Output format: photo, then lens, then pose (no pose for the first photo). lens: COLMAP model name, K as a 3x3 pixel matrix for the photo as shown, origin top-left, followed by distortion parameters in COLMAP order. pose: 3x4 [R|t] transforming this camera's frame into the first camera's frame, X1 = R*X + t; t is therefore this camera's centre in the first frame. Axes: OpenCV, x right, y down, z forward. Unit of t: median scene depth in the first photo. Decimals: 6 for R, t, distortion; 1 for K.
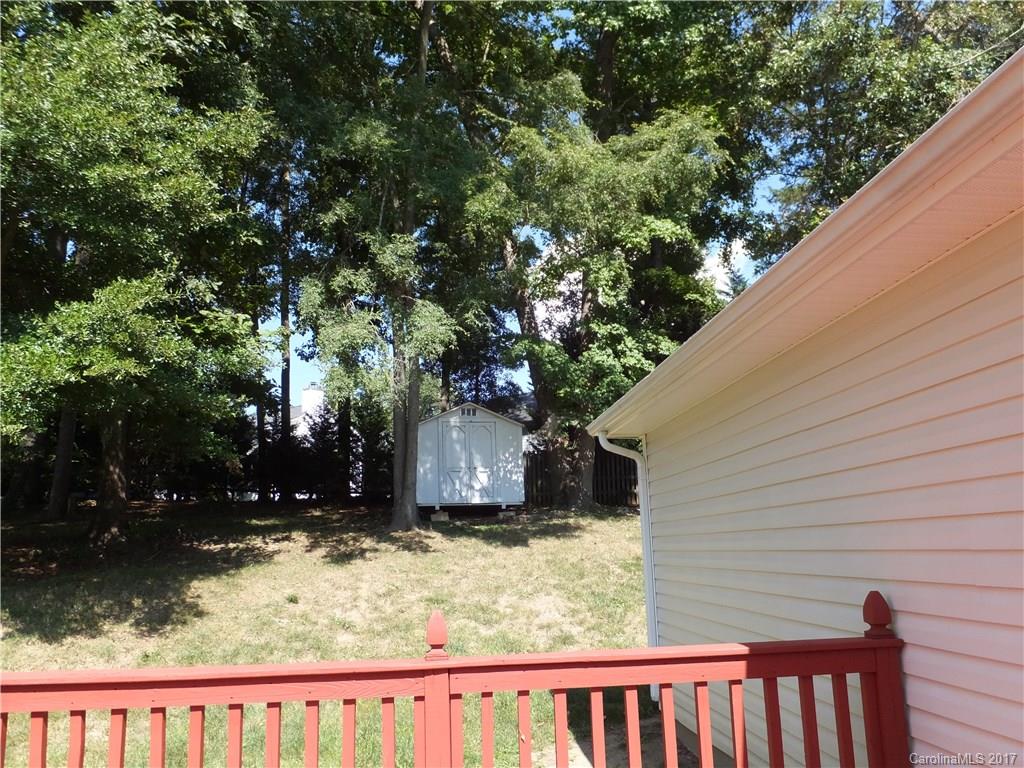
lens RADIAL K [[784.4, 0, 517.6], [0, 784.4, 386.4], [0, 0, 1]] dist [-0.005363, 0.002258]
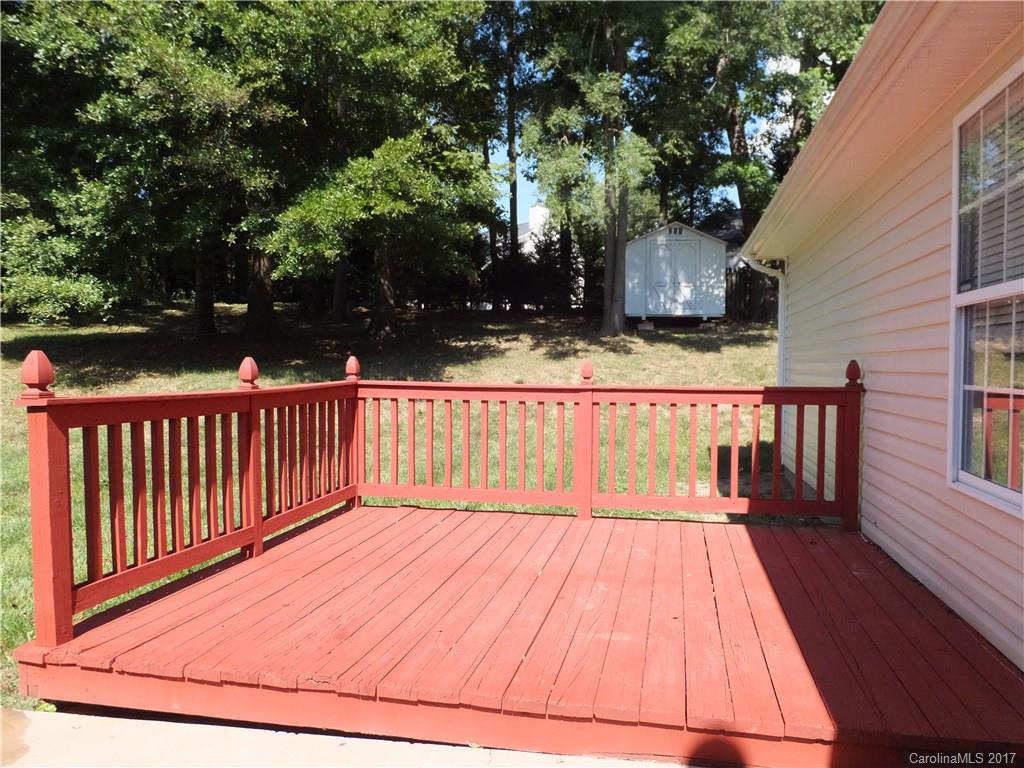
lens RADIAL K [[784.4, 0, 511.7], [0, 784.4, 389.4], [0, 0, 1]] dist [-0.005363, 0.002258]
pose [[0.957541, 0.047141, -0.284416, 0.057683], [0.021390, 0.972205, 0.233153, -0.017571], [0.287501, -0.229338, 0.929918, -0.175763]]
